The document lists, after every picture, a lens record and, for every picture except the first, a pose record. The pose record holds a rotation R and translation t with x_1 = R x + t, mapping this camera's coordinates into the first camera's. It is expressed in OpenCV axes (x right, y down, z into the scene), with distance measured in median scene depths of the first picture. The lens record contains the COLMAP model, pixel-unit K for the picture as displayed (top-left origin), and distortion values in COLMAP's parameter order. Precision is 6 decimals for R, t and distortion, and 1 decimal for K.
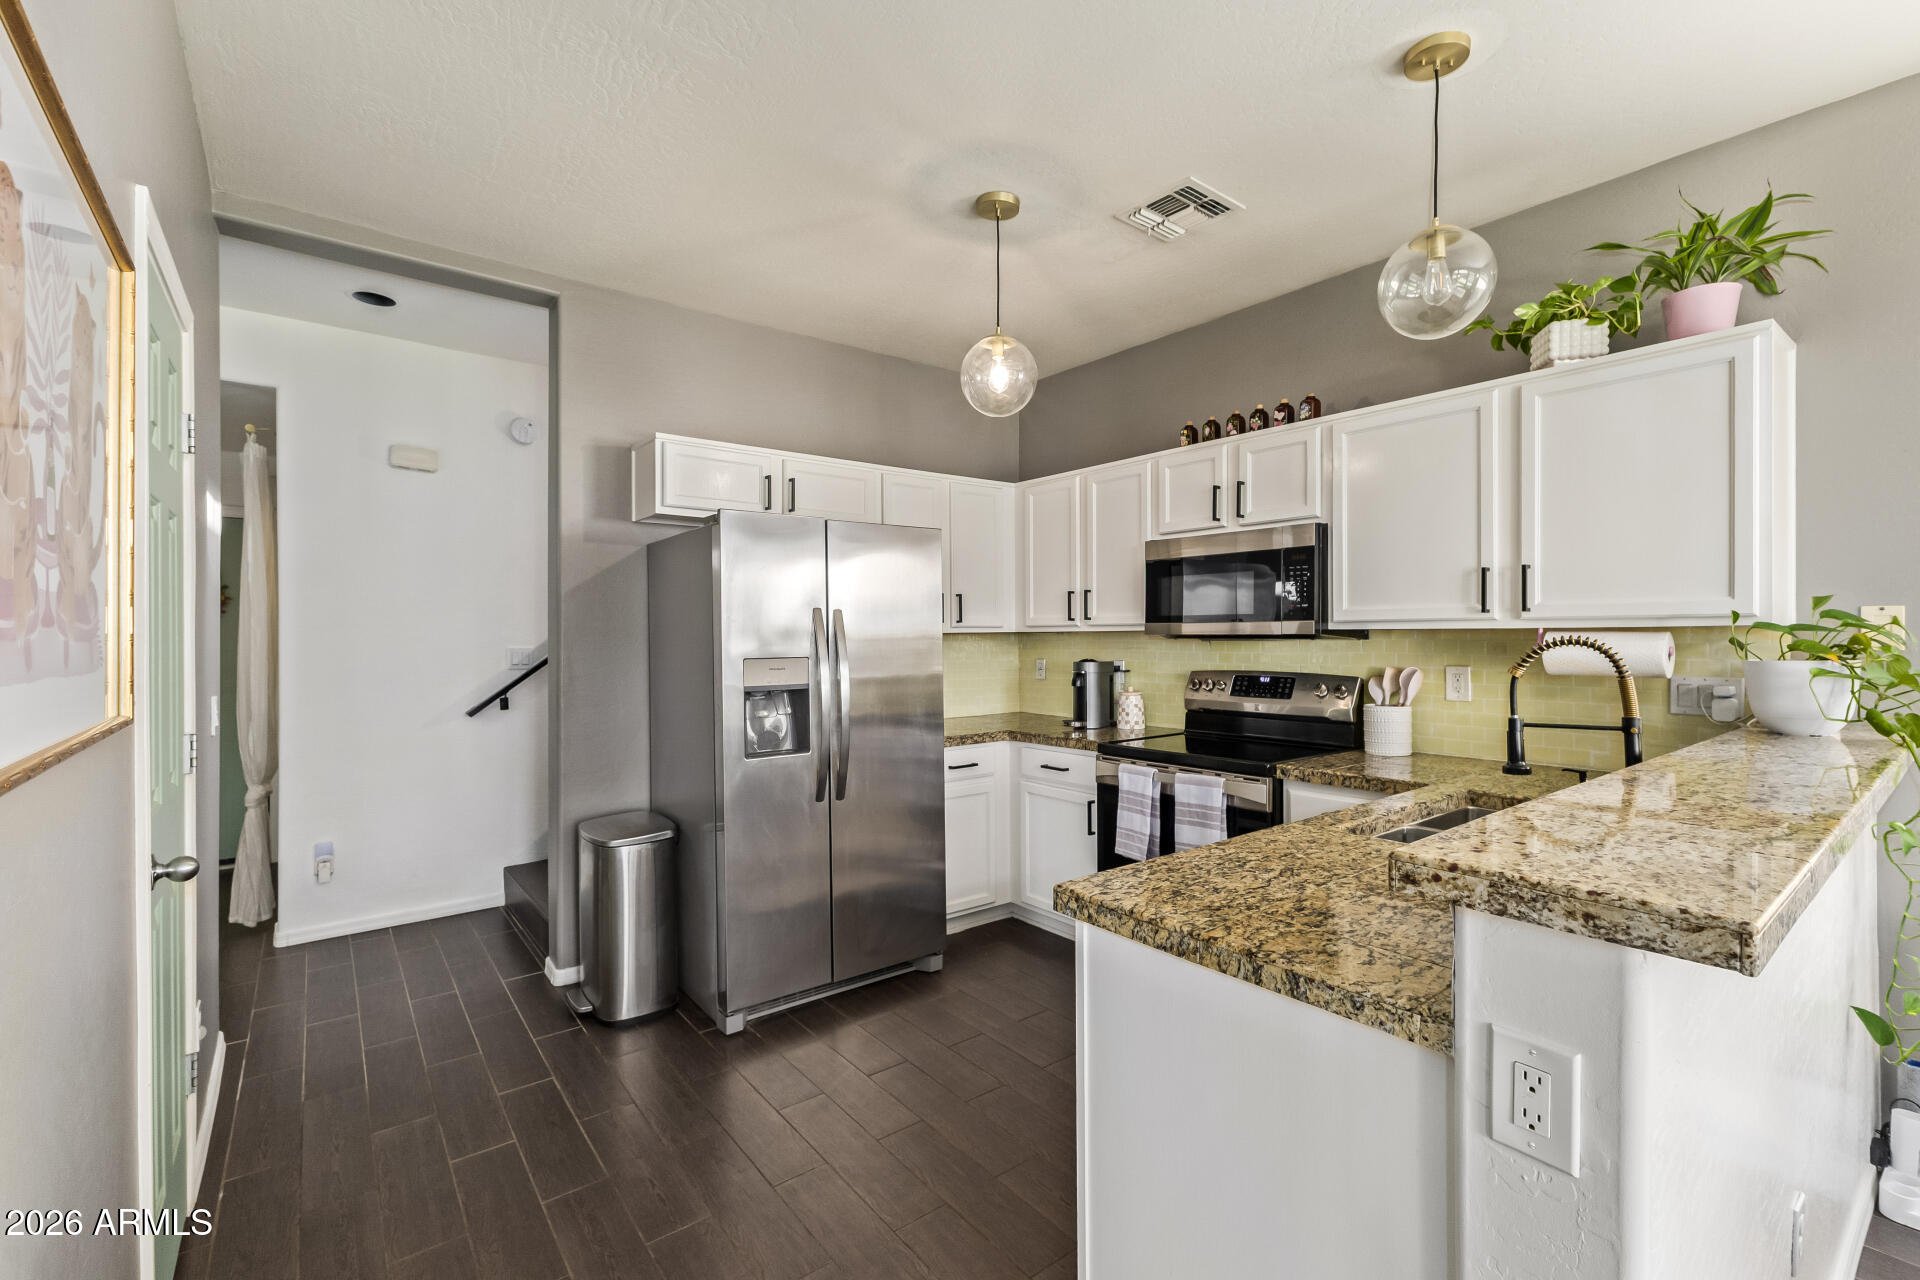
lens RADIAL K [[833.5, 0, 965.1], [0, 833.5, 630.7], [0, 0, 1]] dist [0.011112, 0.000187]
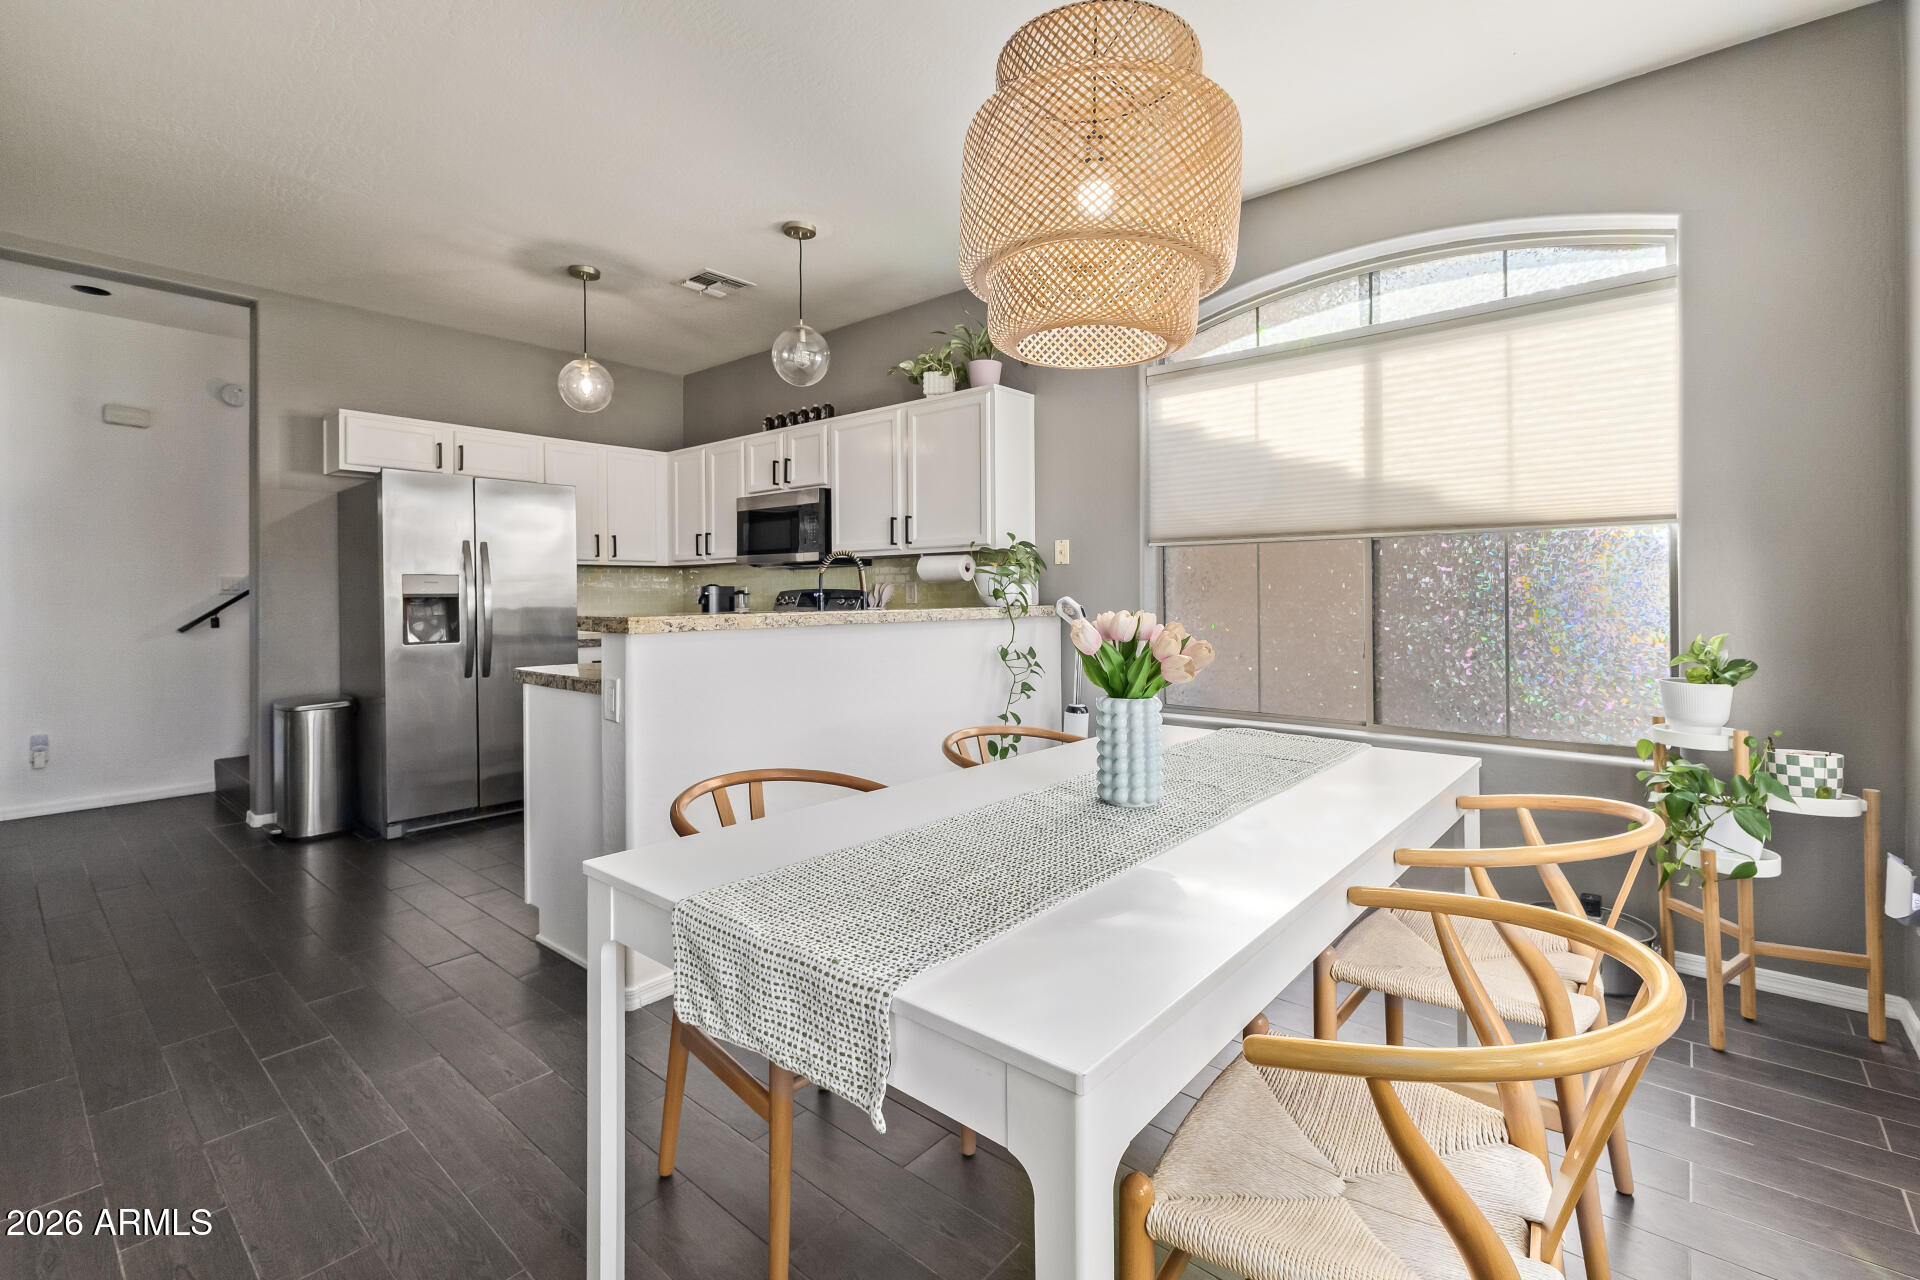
lens RADIAL K [[849.8, 0, 929.4], [0, 849.8, 586.4], [0, 0, 1]] dist [0.042757, -0.010448]
pose [[0.986078, 0.000280, 0.166285, 0.334050], [0.000077, 0.999998, -0.002145, 0.050944], [-0.166285, 0.002128, 0.986075, -0.532683]]
